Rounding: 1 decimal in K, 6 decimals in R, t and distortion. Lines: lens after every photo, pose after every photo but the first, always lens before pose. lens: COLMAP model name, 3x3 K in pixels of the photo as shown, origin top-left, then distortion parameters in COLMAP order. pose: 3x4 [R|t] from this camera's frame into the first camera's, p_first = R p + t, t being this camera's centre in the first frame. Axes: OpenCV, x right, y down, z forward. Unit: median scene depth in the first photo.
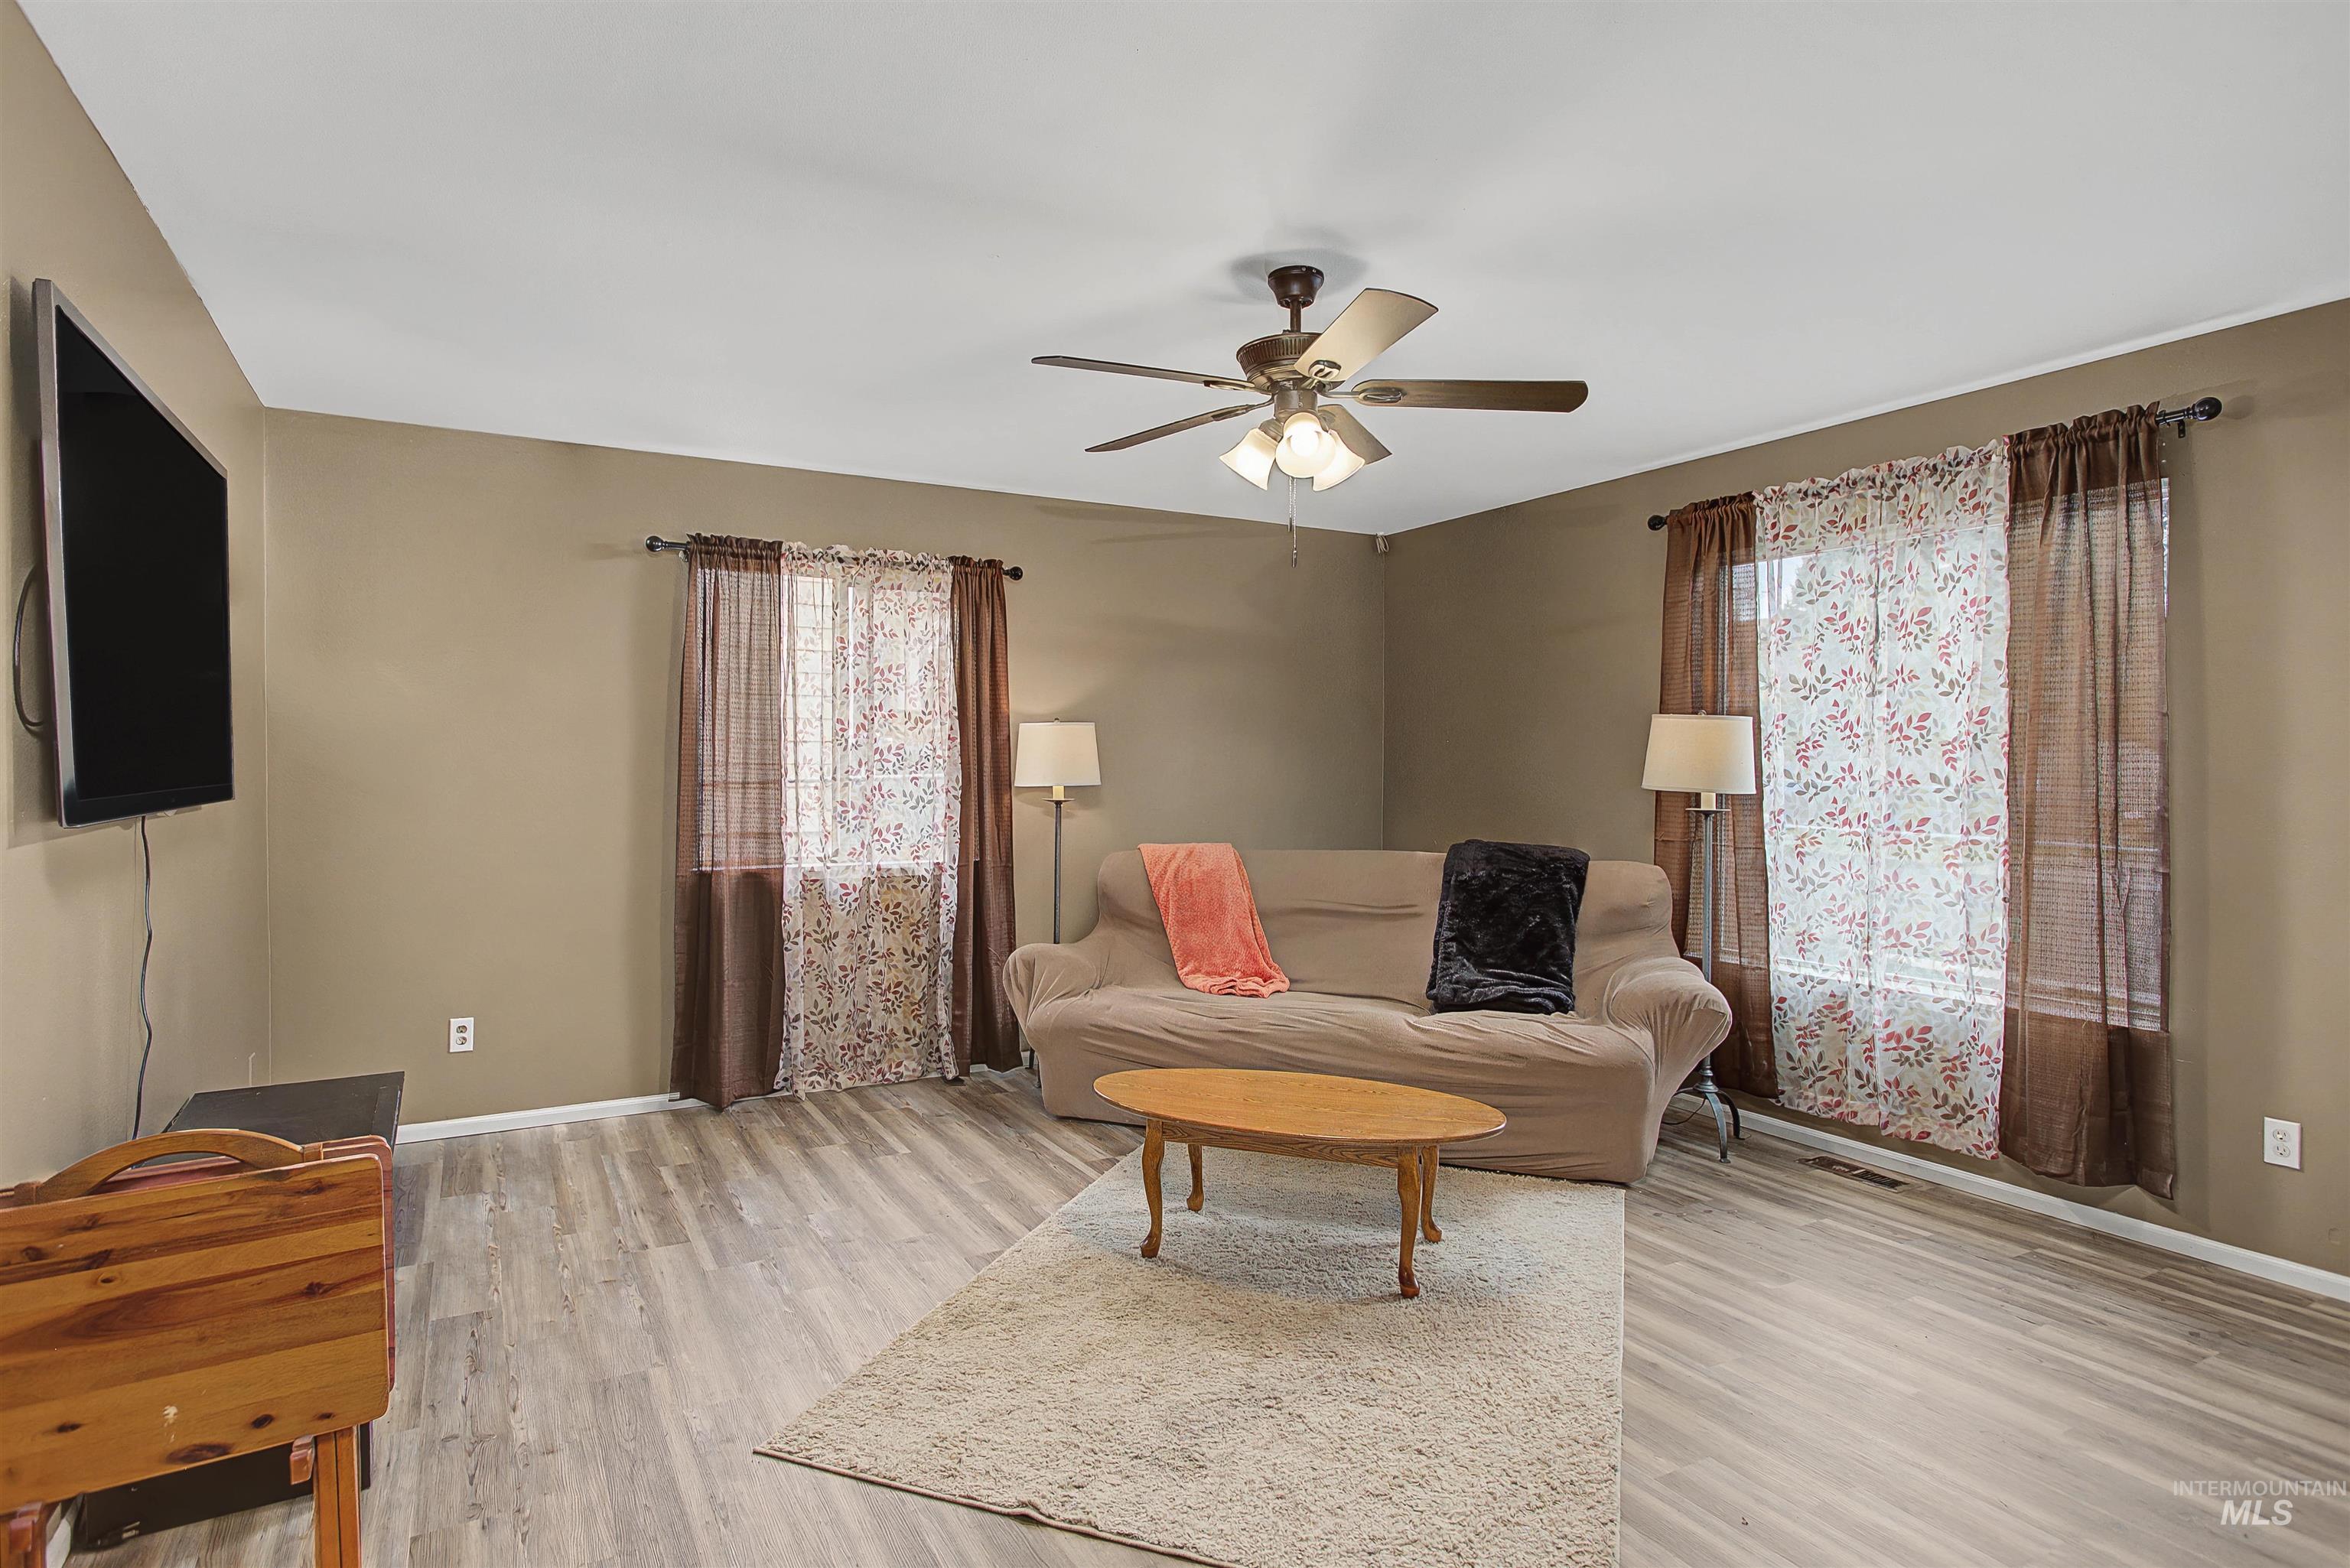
lens RADIAL K [[1215.7, 0, 1181.0], [0, 1215.7, 781.3], [0, 0, 1]] dist [0.001433, 0.000279]
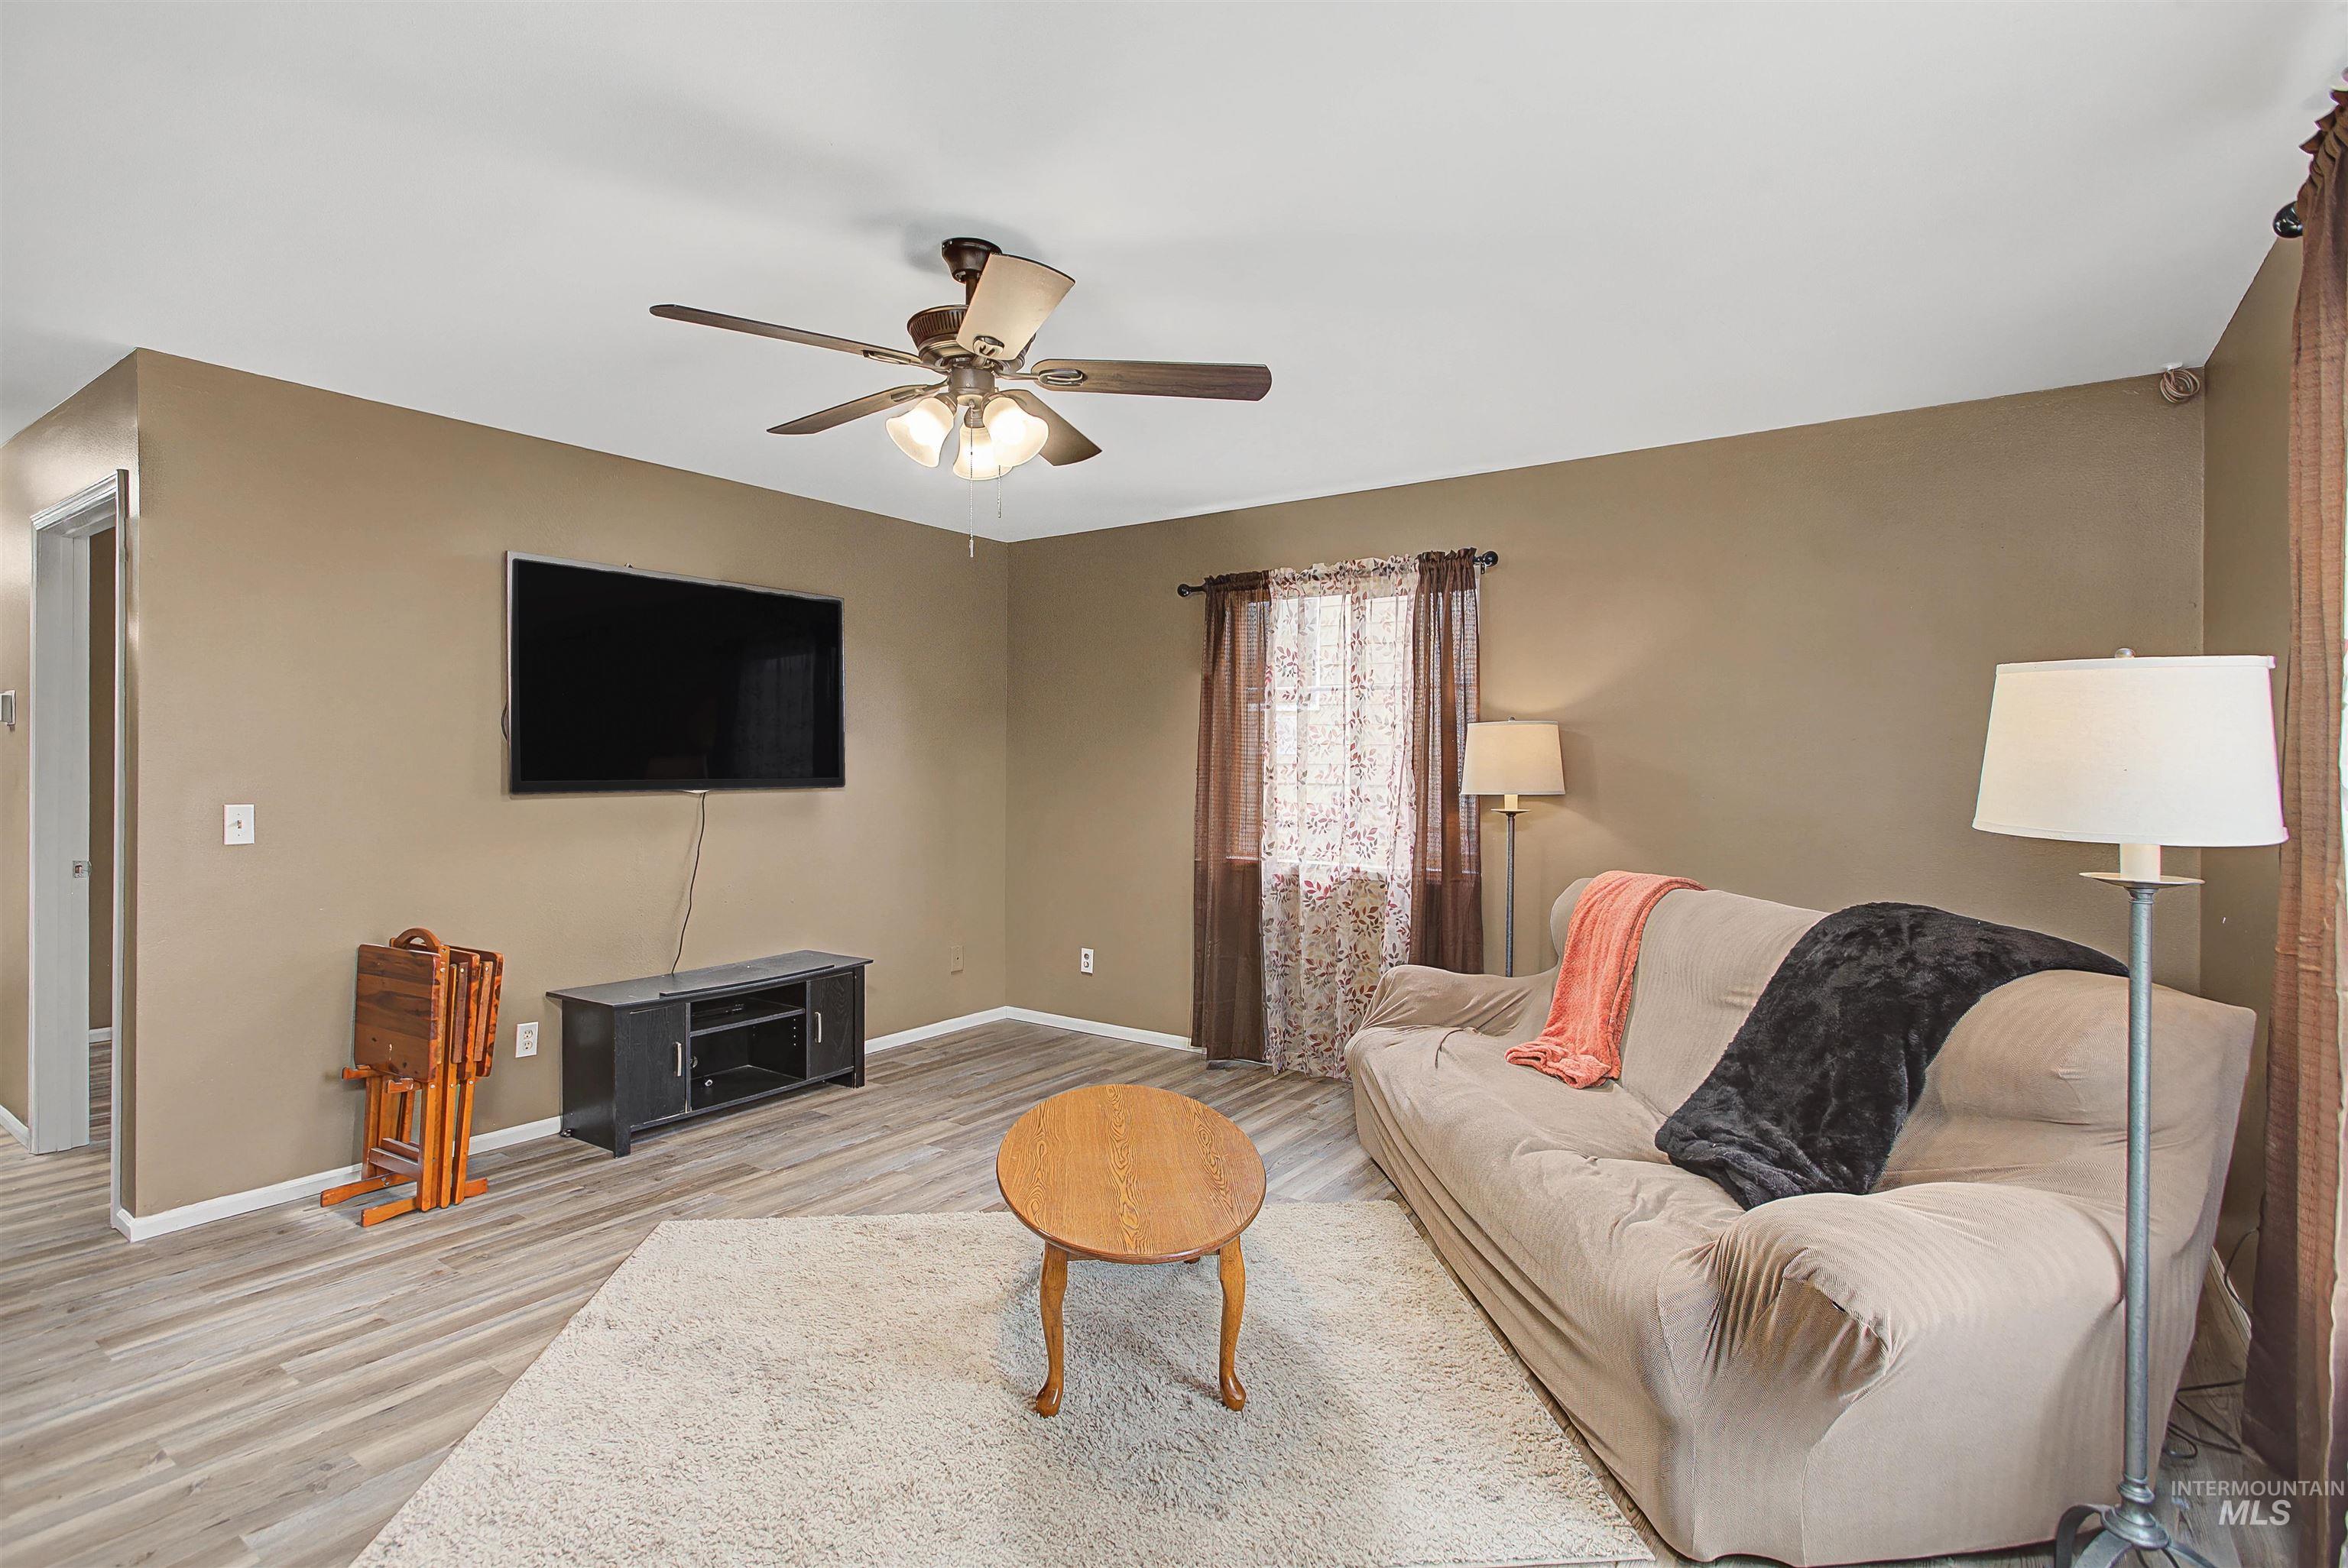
lens RADIAL K [[1154.1, 0, 1186.6], [0, 1154.1, 772.0], [0, 0, 1]] dist [-0.001318, 0.000184]
pose [[0.434047, 0.005524, -0.900873, 0.657737], [-0.017822, 0.999838, -0.002456, -0.007959], [0.900714, 0.017121, 0.434075, 0.519611]]
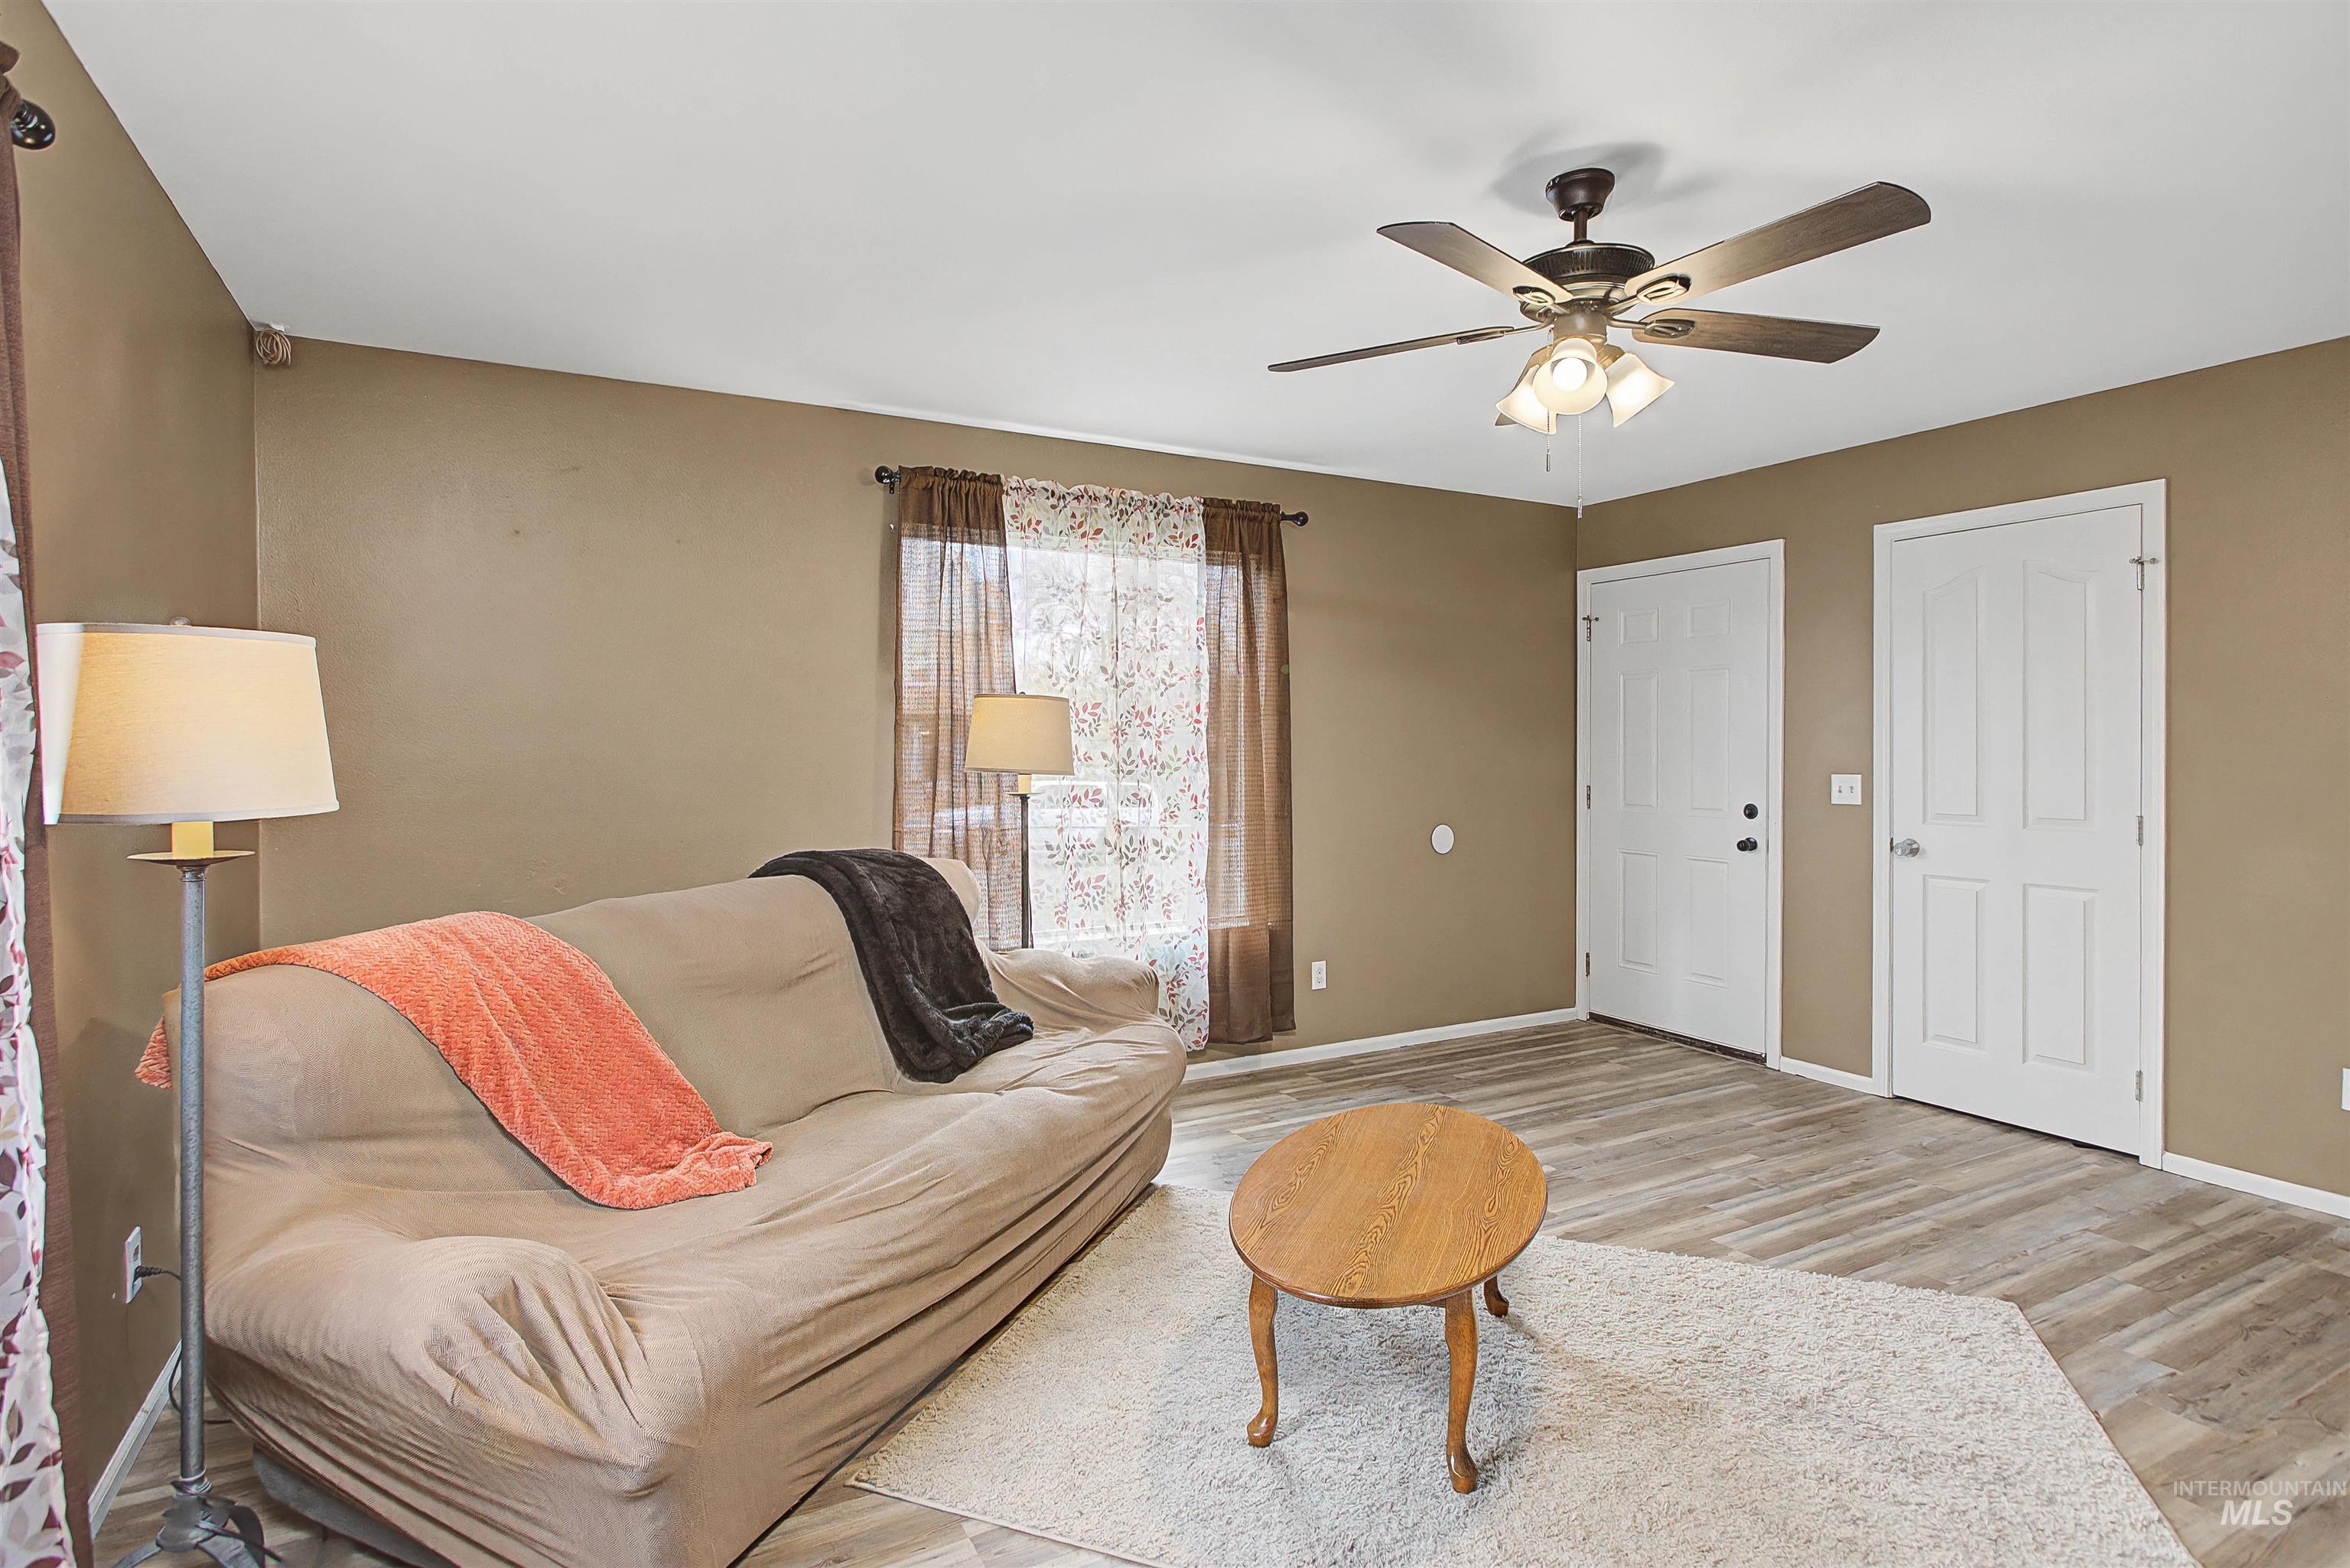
lens RADIAL K [[1155.1, 0, 1175.3], [0, 1155.1, 760.2], [0, 0, 1]] dist [-0.001318, 0.000184]
pose [[0.036566, -0.014743, 0.999223, -0.500402], [0.016051, 0.999771, 0.014163, -0.015136], [-0.999202, 0.015520, 0.036794, 0.854895]]
